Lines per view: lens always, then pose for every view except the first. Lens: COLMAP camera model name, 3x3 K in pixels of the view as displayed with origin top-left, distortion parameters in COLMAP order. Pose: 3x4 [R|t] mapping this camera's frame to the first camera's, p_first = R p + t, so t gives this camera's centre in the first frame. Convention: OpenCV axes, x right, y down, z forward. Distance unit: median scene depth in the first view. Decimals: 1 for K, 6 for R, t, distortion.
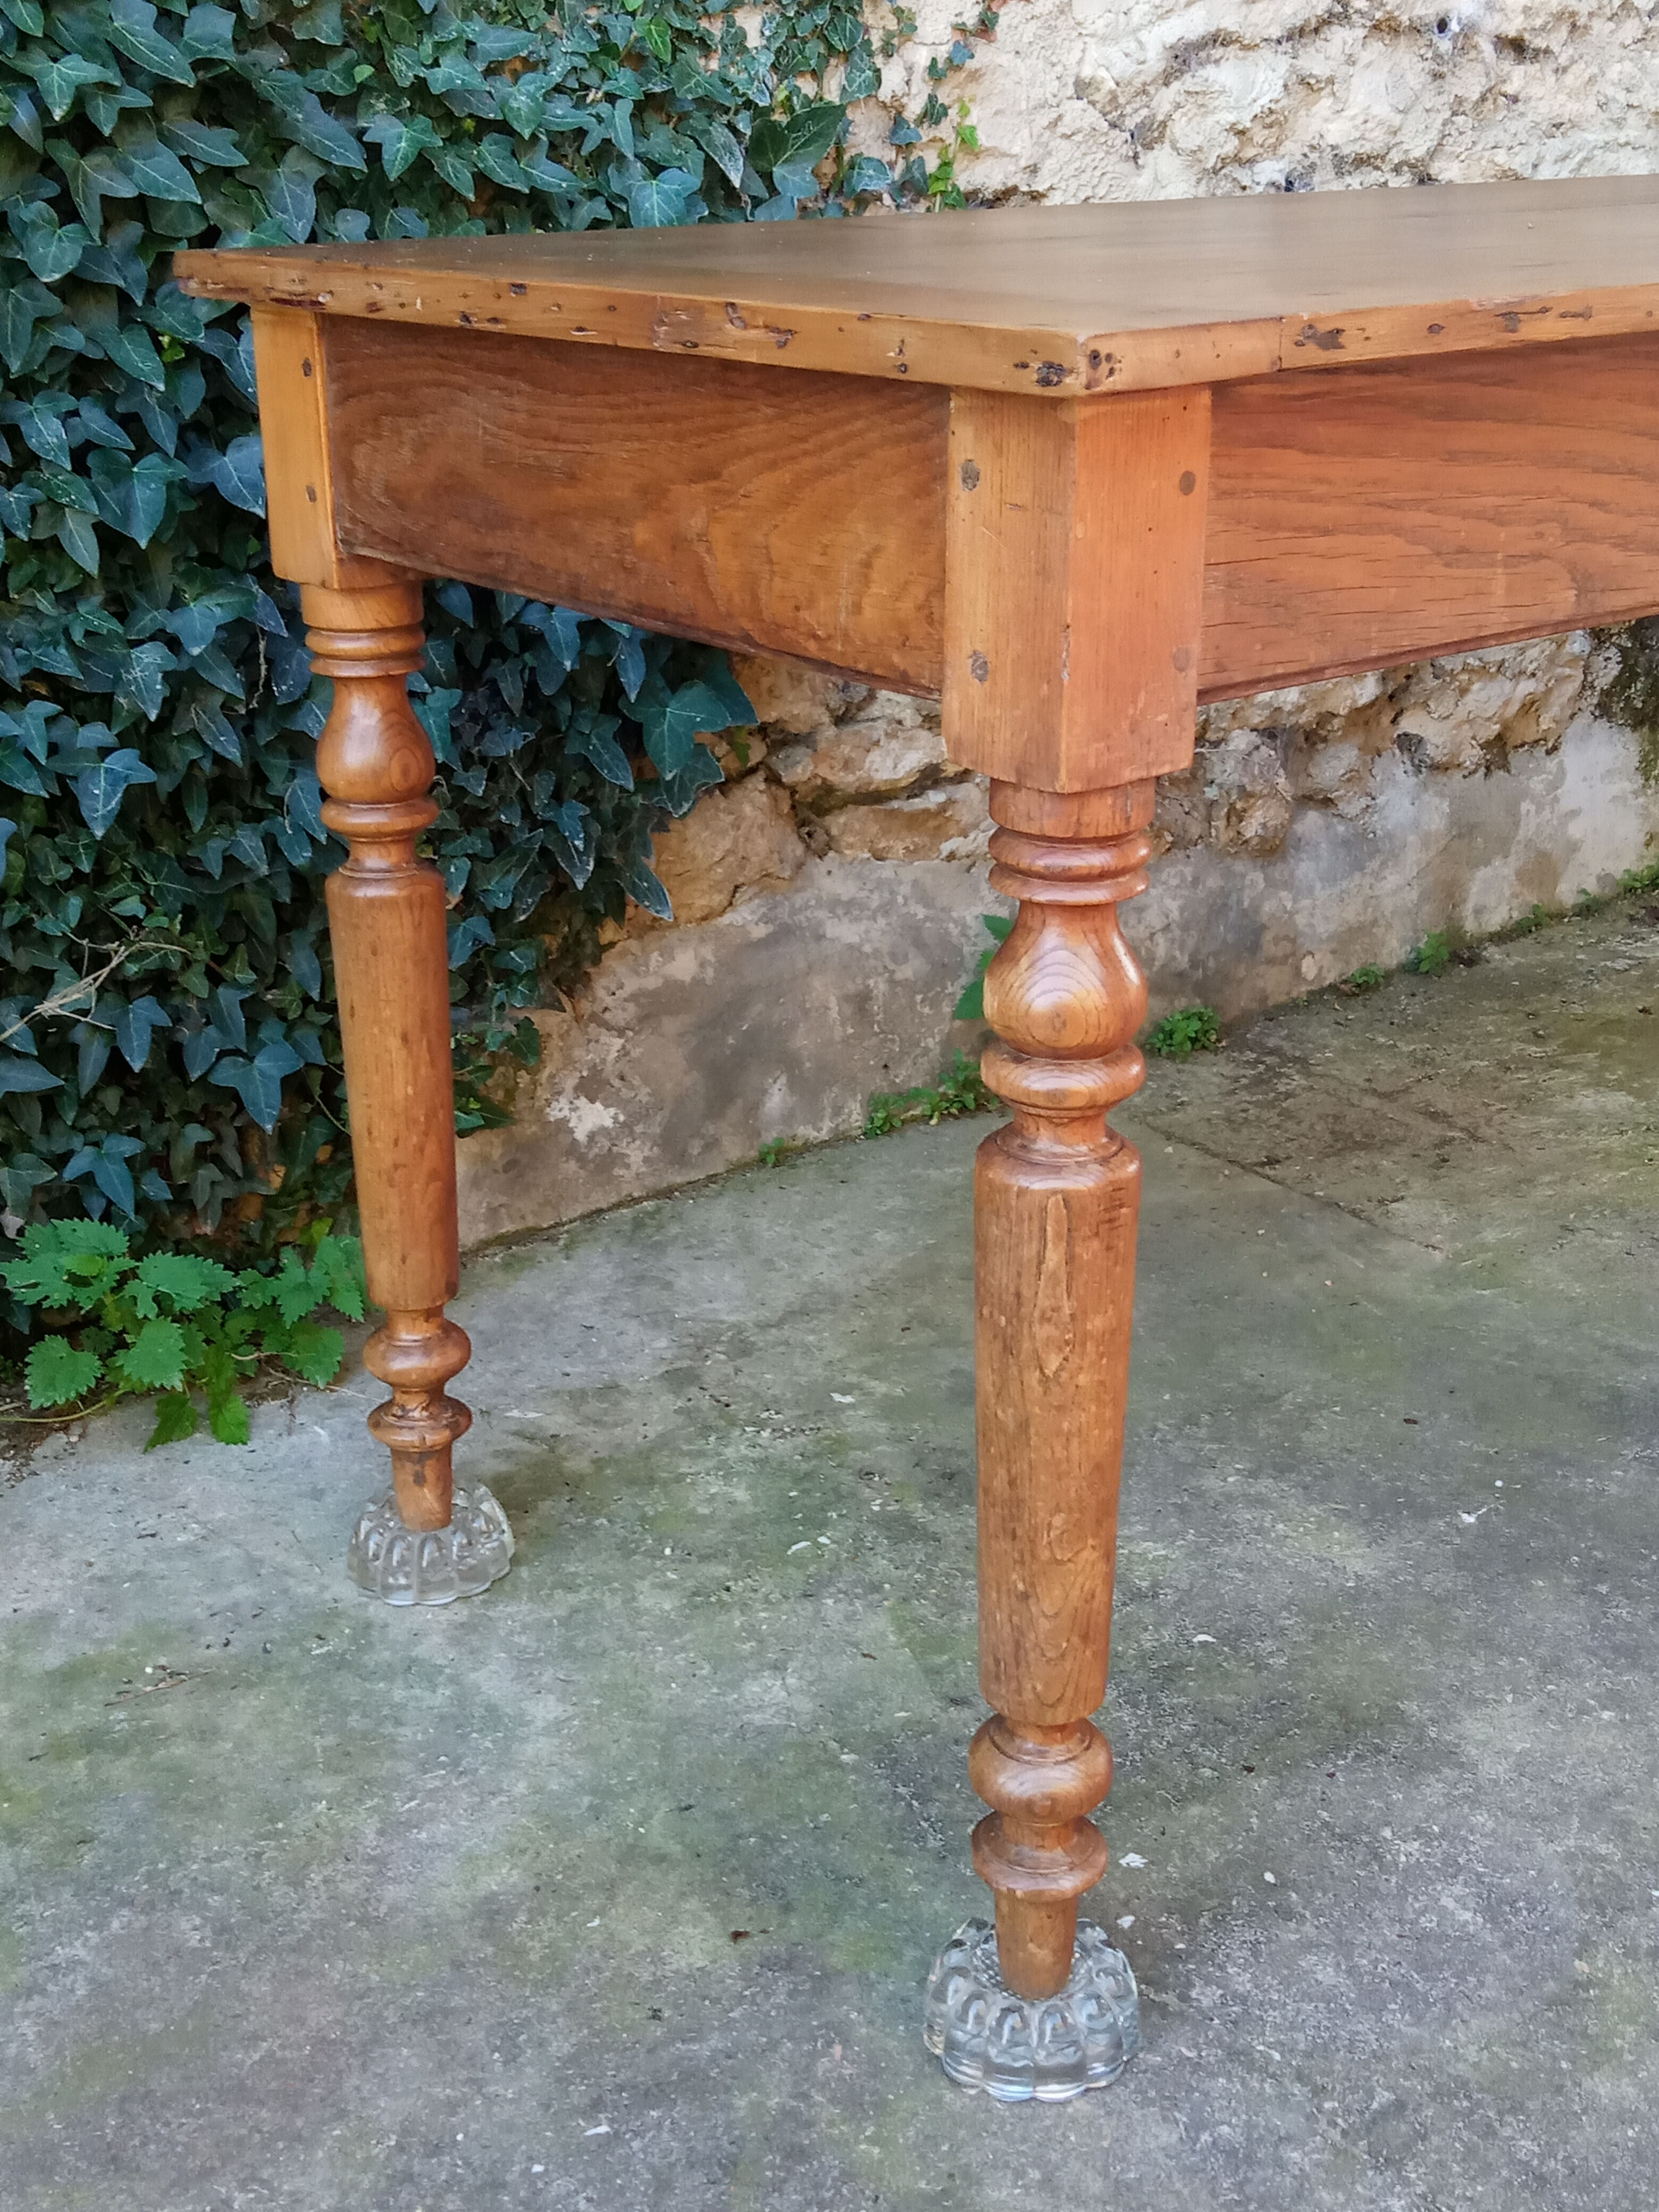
lens RADIAL K [[2636.4, 0, 862.2], [0, 2636.4, 1104.3], [0, 0, 1]] dist [0.033205, 0.000000]
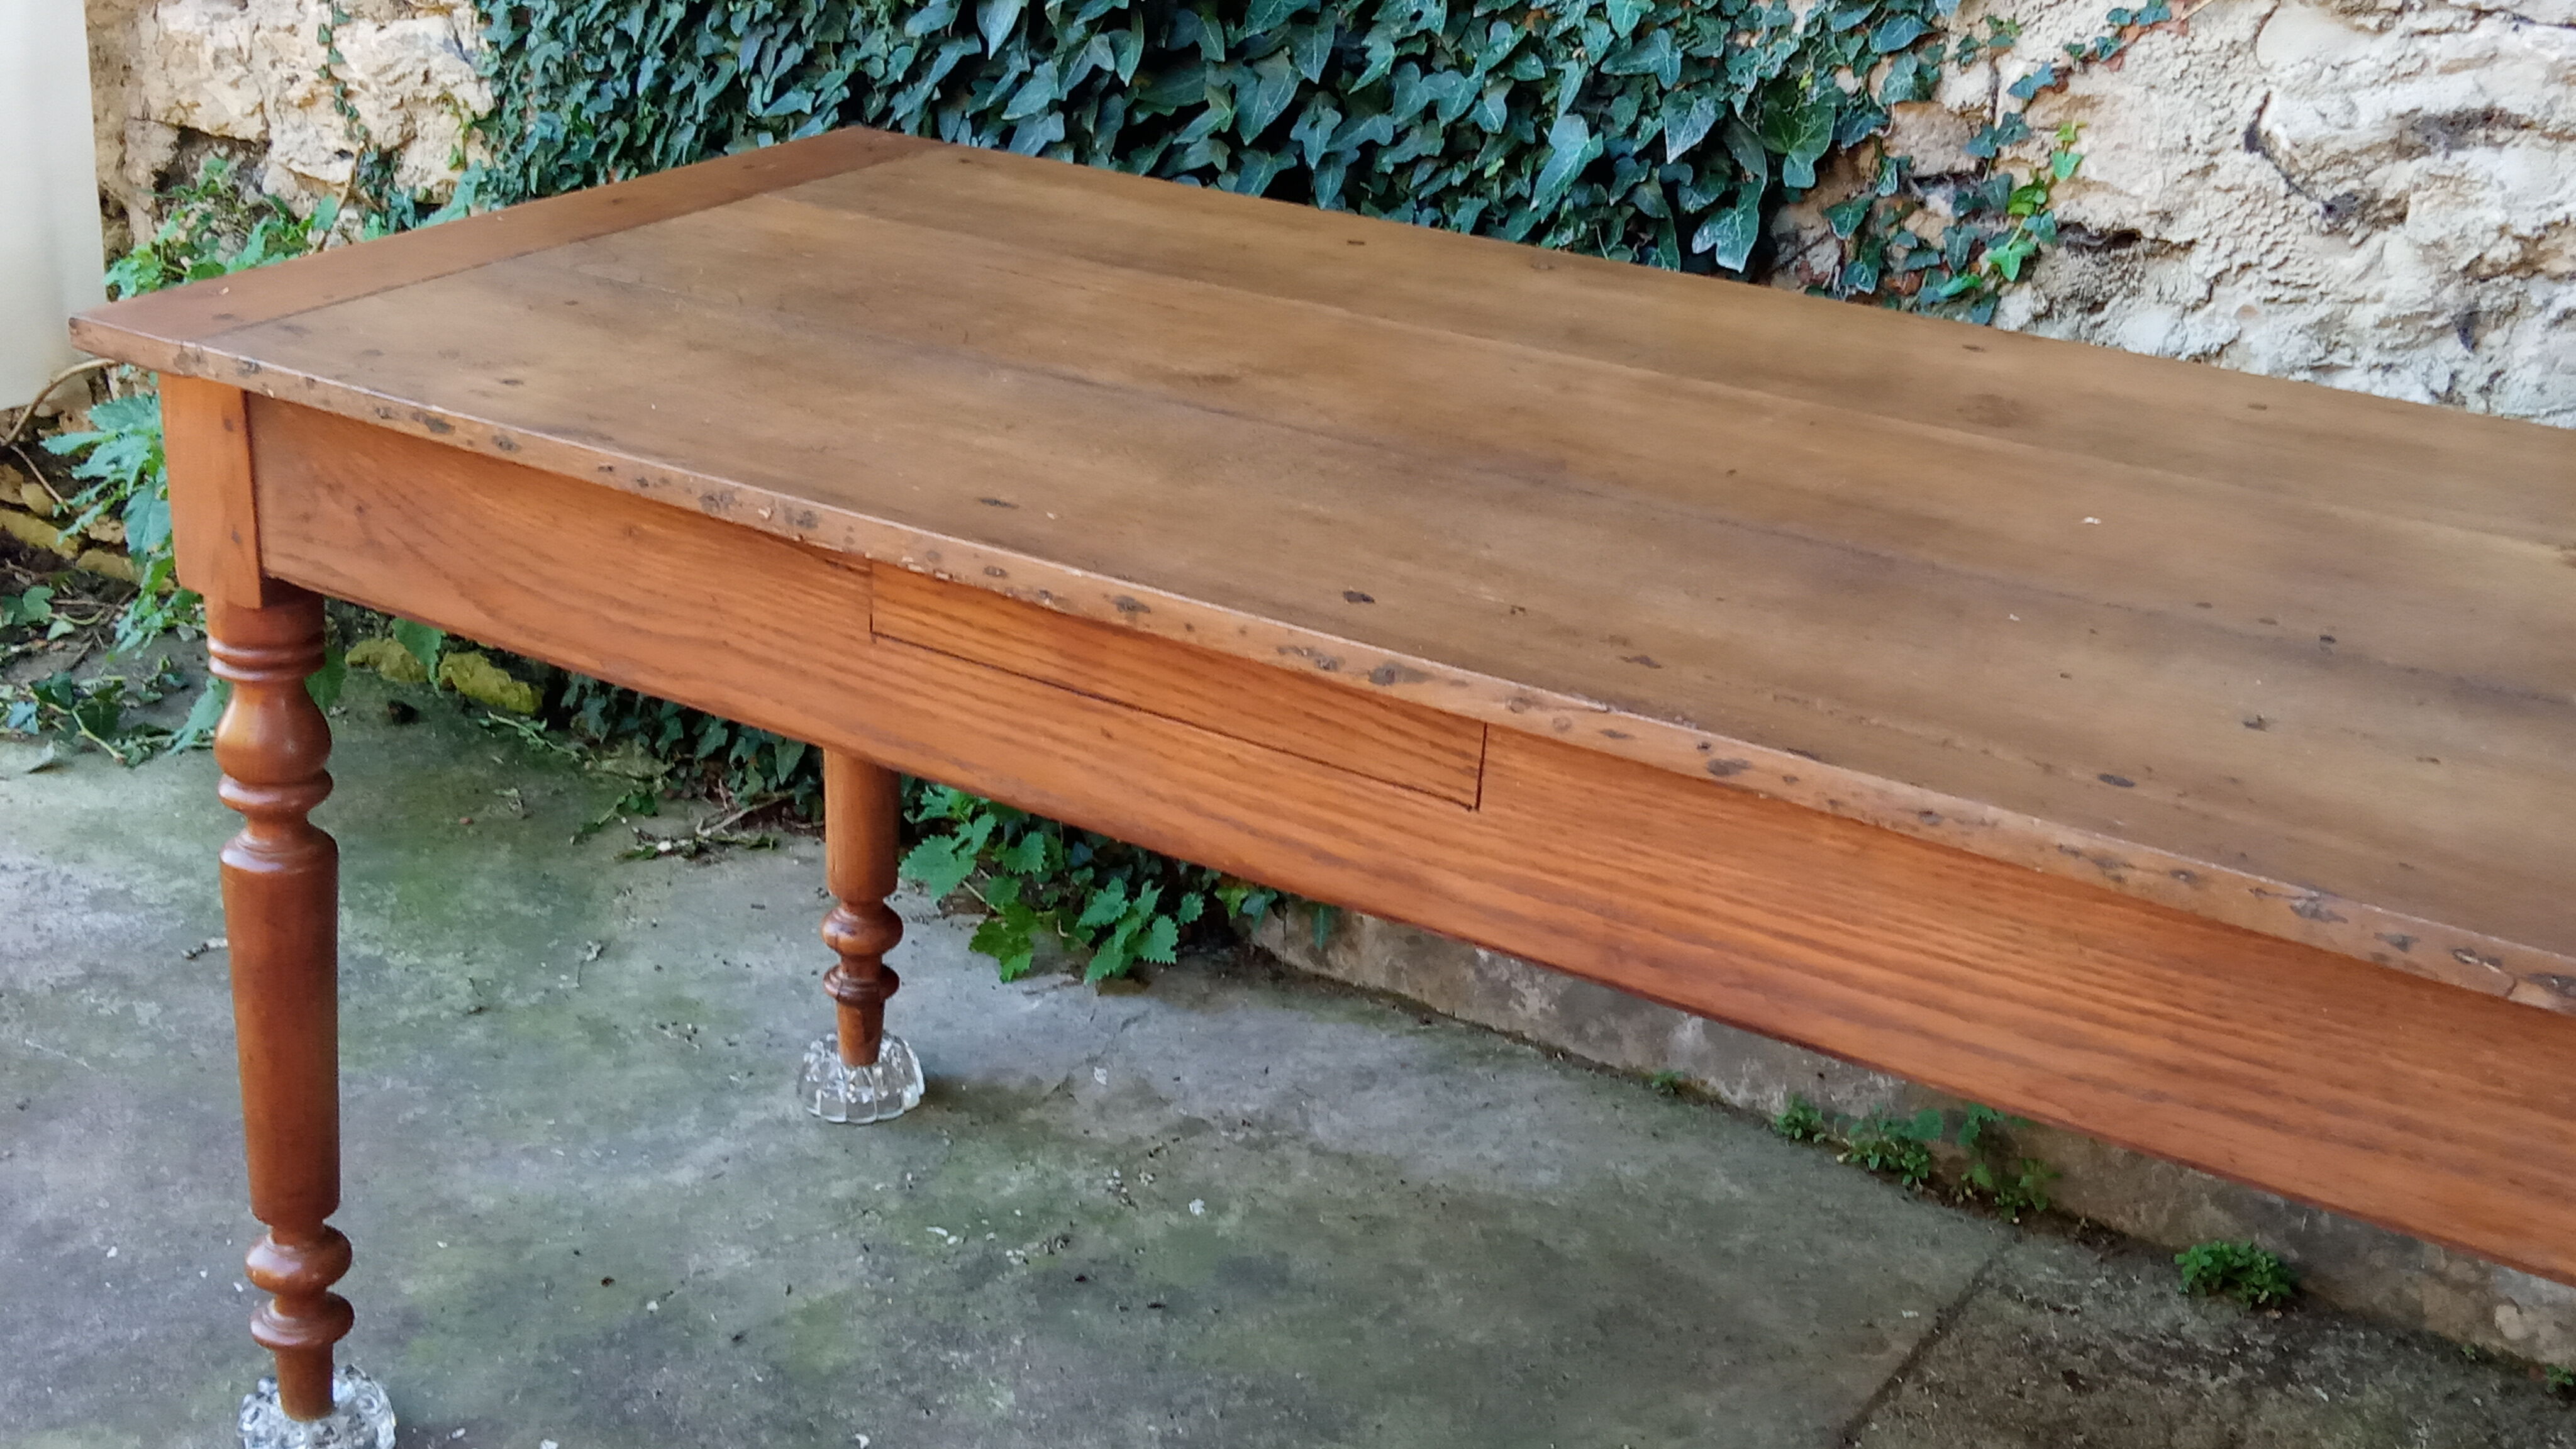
lens RADIAL K [[3031.0, 0, 1292.6], [0, 3031.0, 695.4], [0, 0, 1]] dist [0.036474, 0.000000]
pose [[0.342721, 0.380331, -0.859006, 0.878530], [-0.380835, 0.892127, 0.243053, -0.348997], [0.858782, 0.243841, 0.450594, 0.354202]]
